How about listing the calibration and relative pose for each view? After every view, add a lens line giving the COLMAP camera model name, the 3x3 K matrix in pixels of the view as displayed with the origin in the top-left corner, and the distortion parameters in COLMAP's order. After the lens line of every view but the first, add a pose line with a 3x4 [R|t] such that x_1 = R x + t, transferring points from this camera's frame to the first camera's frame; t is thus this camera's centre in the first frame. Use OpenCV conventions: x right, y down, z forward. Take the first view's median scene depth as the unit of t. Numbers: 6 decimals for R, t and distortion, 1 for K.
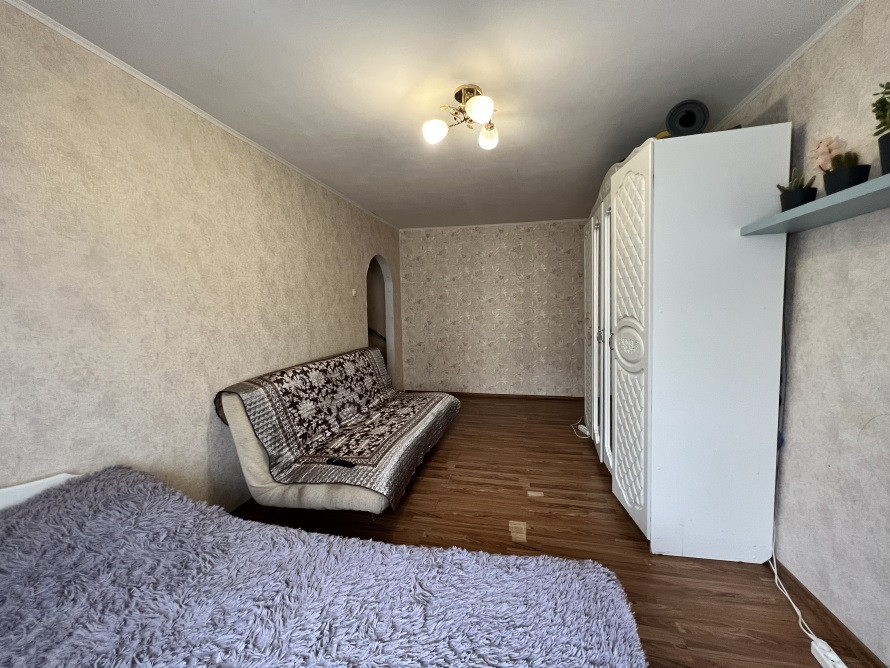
lens RADIAL K [[354.2, 0, 444.7], [0, 354.2, 334.4], [0, 0, 1]] dist [-0.001902, 0.000161]
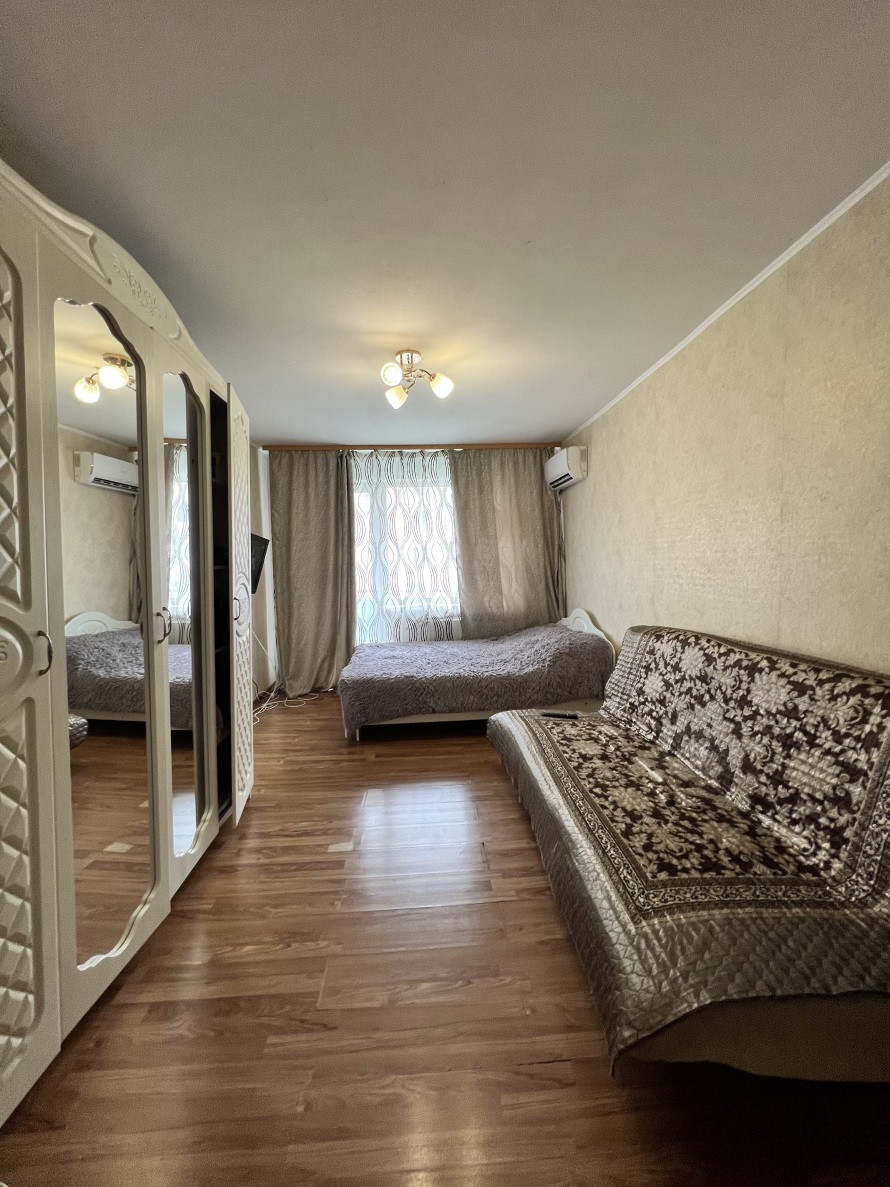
lens RADIAL K [[472.4, 0, 449.3], [0, 472.4, 587.1], [0, 0, 1]] dist [-0.001902, 0.000161]
pose [[-0.960136, 0.047219, -0.275516, 0.250576], [0.013909, 0.992479, 0.121624, -0.104598], [0.279187, 0.112943, -0.953571, 1.634019]]
